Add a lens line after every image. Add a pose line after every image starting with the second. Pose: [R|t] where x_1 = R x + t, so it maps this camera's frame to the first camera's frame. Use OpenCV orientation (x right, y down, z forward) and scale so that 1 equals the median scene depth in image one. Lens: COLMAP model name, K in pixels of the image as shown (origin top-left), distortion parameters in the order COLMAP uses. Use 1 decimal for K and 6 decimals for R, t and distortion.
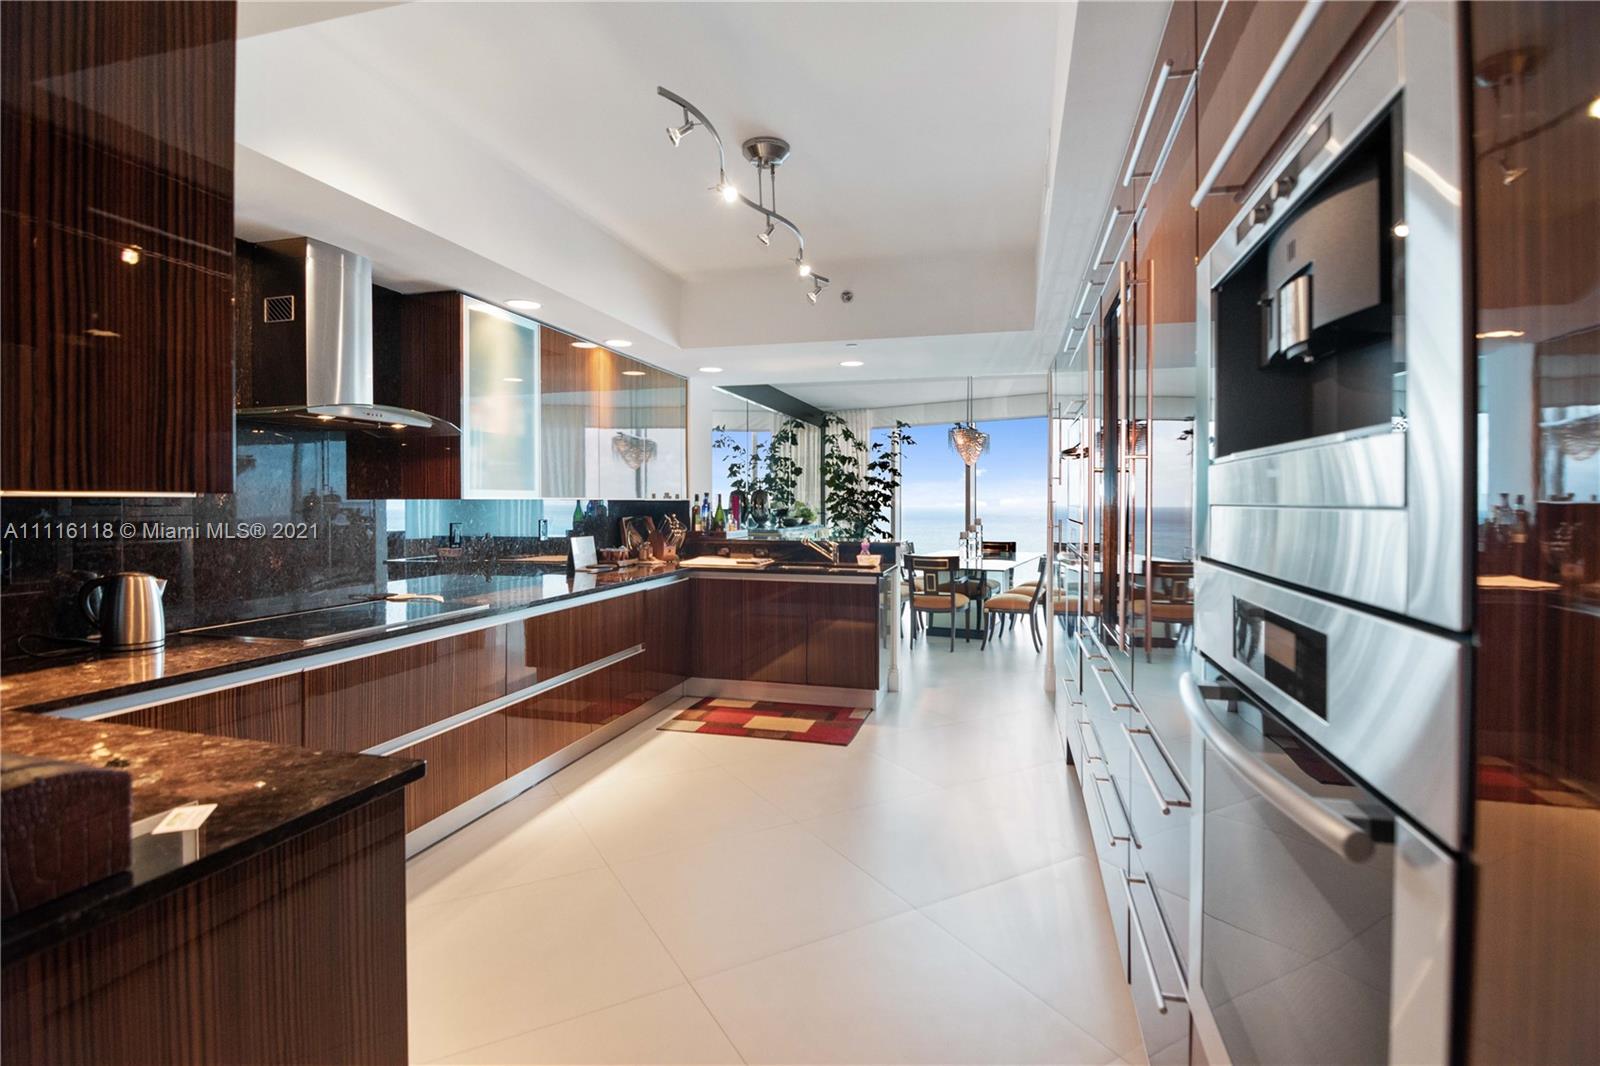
lens RADIAL K [[771.5, 0, 800.2], [0, 771.5, 502.6], [0, 0, 1]] dist [0.001168, -0.000046]
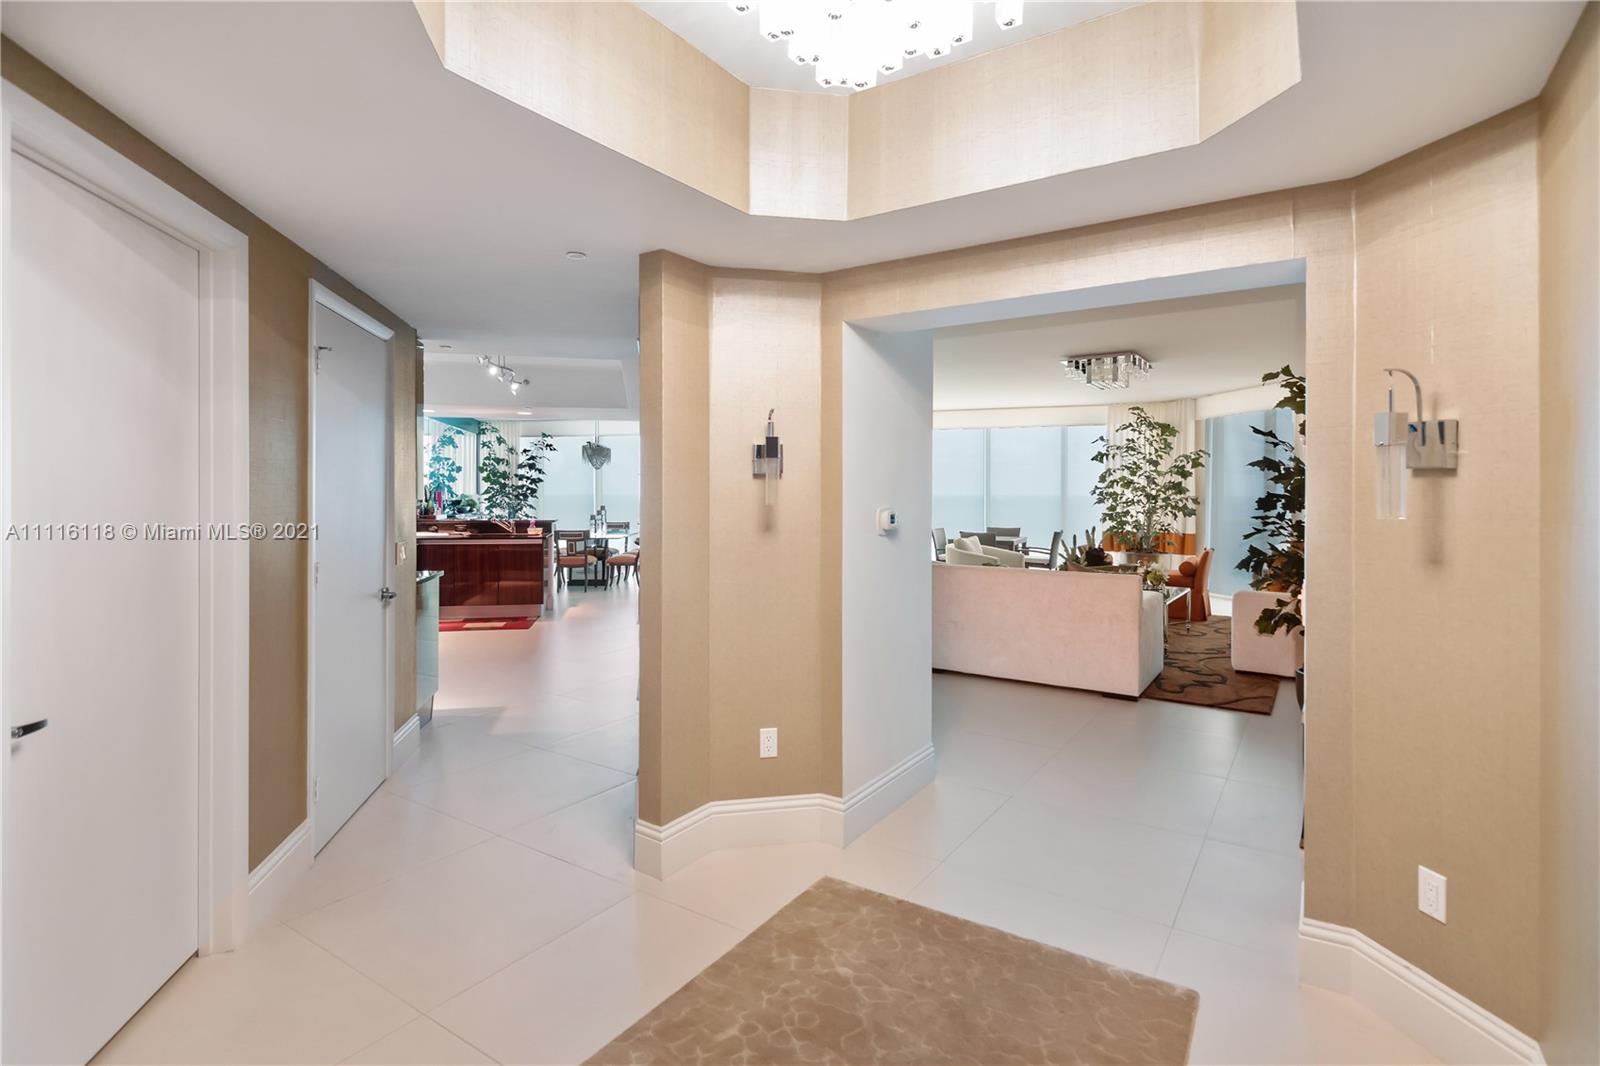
lens RADIAL K [[783.7, 0, 800.0], [0, 783.7, 489.2], [0, 0, 1]] dist [0.000059, -0.000025]
pose [[0.892802, 0.001155, 0.450447, -0.096688], [0.000170, 0.999996, -0.002901, -0.005723], [-0.450449, 0.002667, 0.892798, -0.452743]]
